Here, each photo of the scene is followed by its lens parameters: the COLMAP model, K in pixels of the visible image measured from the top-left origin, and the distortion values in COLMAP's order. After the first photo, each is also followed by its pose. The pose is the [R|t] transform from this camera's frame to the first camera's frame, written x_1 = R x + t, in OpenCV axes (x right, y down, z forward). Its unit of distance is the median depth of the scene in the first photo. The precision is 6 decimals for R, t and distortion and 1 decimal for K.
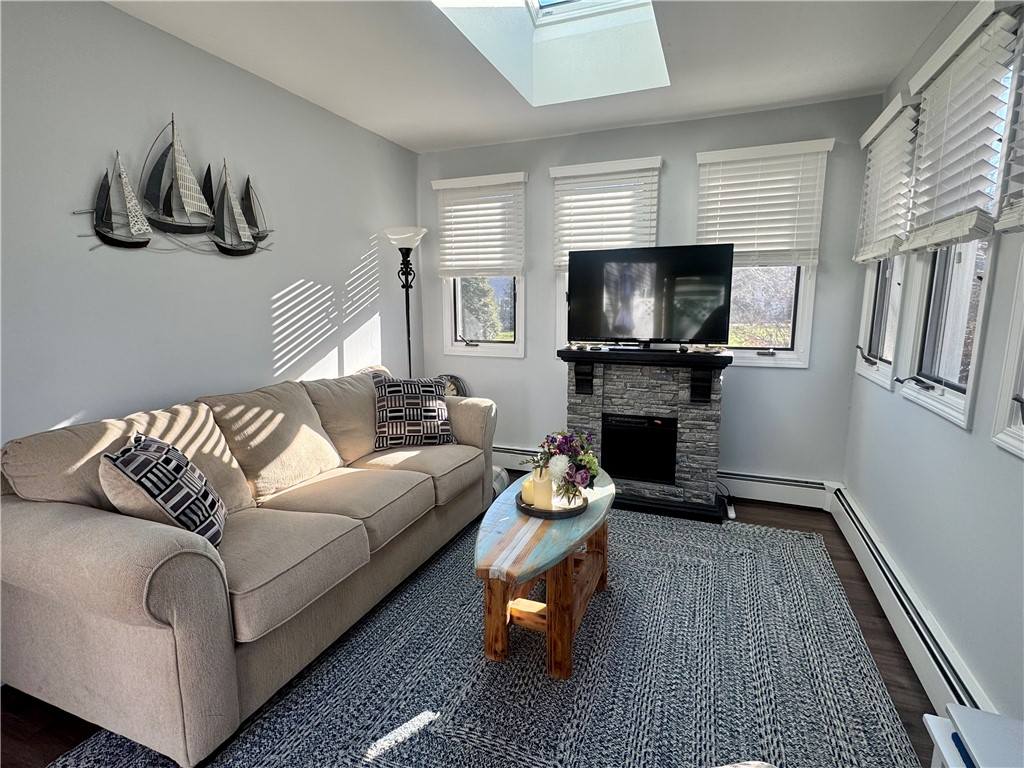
lens RADIAL K [[520.0, 0, 510.6], [0, 520.0, 384.5], [0, 0, 1]] dist [0.001208, 0.001373]
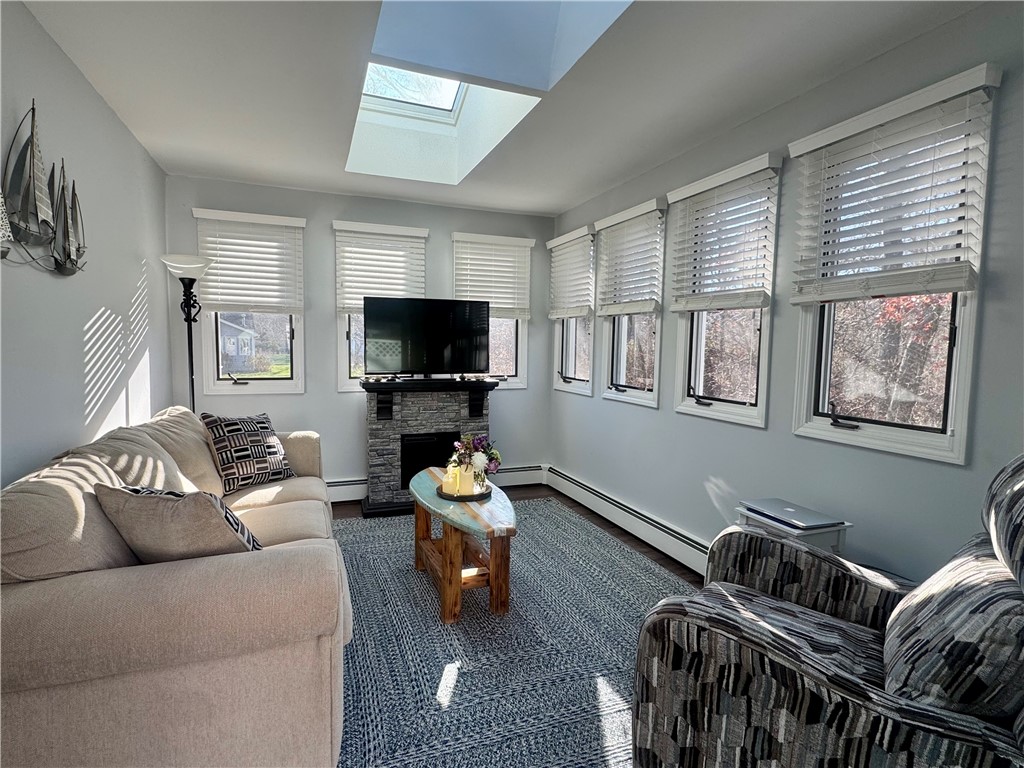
lens RADIAL K [[520.0, 0, 508.3], [0, 520.0, 384.4], [0, 0, 1]] dist [0.001208, 0.001373]
pose [[0.728804, -0.038229, 0.683655, -0.494666], [0.092518, 0.994782, -0.043001, 0.016872], [-0.678444, 0.094589, 0.728538, -0.035596]]
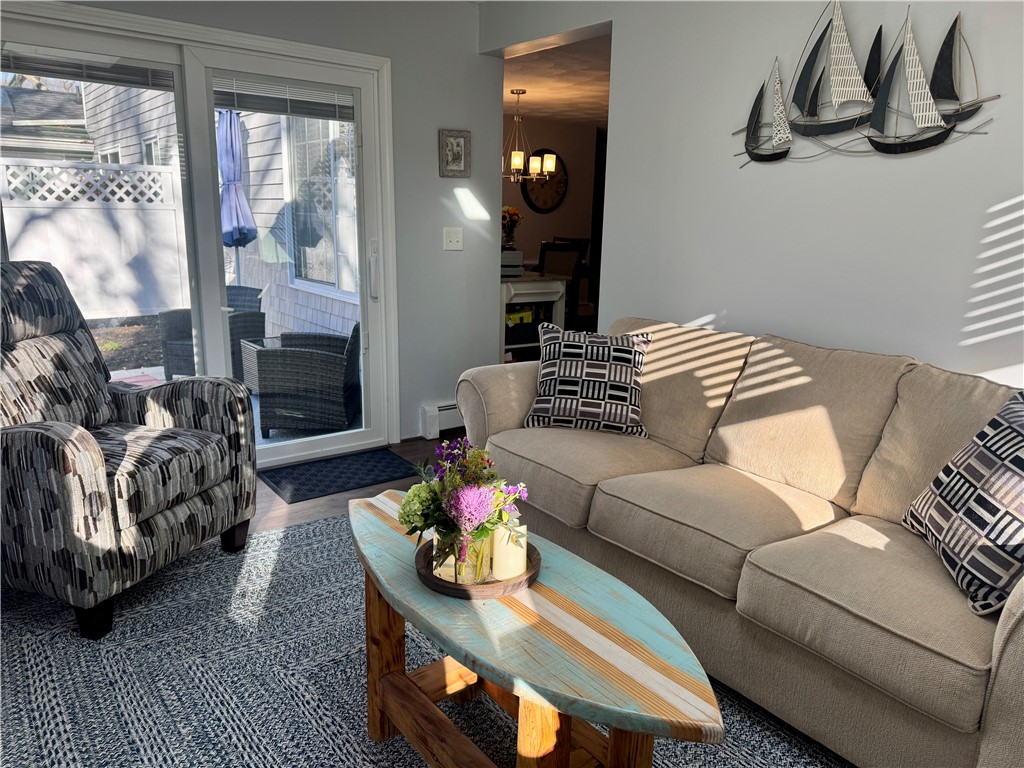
lens RADIAL K [[716.0, 0, 512.8], [0, 716.0, 384.7], [0, 0, 1]] dist [0.004535, -0.000489]
pose [[-0.500784, 0.193600, -0.843643, 0.469810], [-0.161167, 0.936765, 0.310639, -0.147369], [0.850435, 0.291531, -0.437915, 0.900329]]
